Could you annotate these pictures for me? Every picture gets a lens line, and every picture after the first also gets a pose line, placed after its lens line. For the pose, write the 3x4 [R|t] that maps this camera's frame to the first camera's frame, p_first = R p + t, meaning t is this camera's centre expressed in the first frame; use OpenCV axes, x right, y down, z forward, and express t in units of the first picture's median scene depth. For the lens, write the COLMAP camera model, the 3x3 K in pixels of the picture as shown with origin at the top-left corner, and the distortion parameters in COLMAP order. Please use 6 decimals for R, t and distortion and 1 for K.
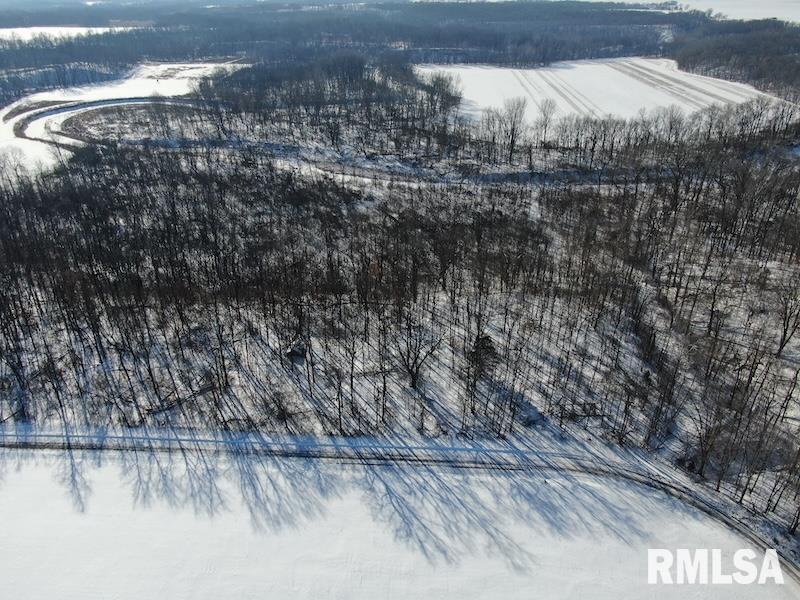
lens RADIAL K [[553.3, 0, 404.7], [0, 553.3, 297.2], [0, 0, 1]] dist [-0.021225, -0.001627]
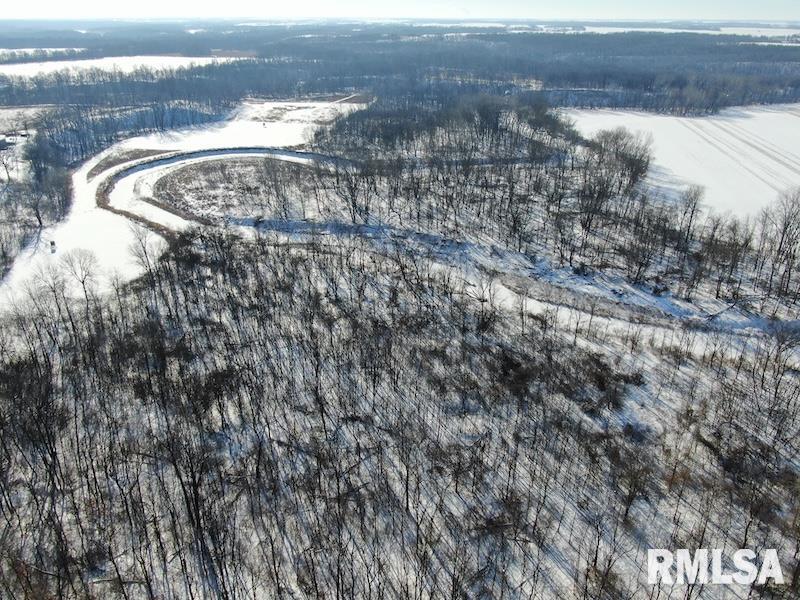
lens RADIAL K [[553.3, 0, 395.9], [0, 553.3, 302.6], [0, 0, 1]] dist [-0.021225, -0.001627]
pose [[0.989142, 0.066489, -0.131059, -0.125942], [-0.070881, 0.997059, -0.029129, -0.116737], [0.128737, 0.038102, 0.990946, 0.200067]]
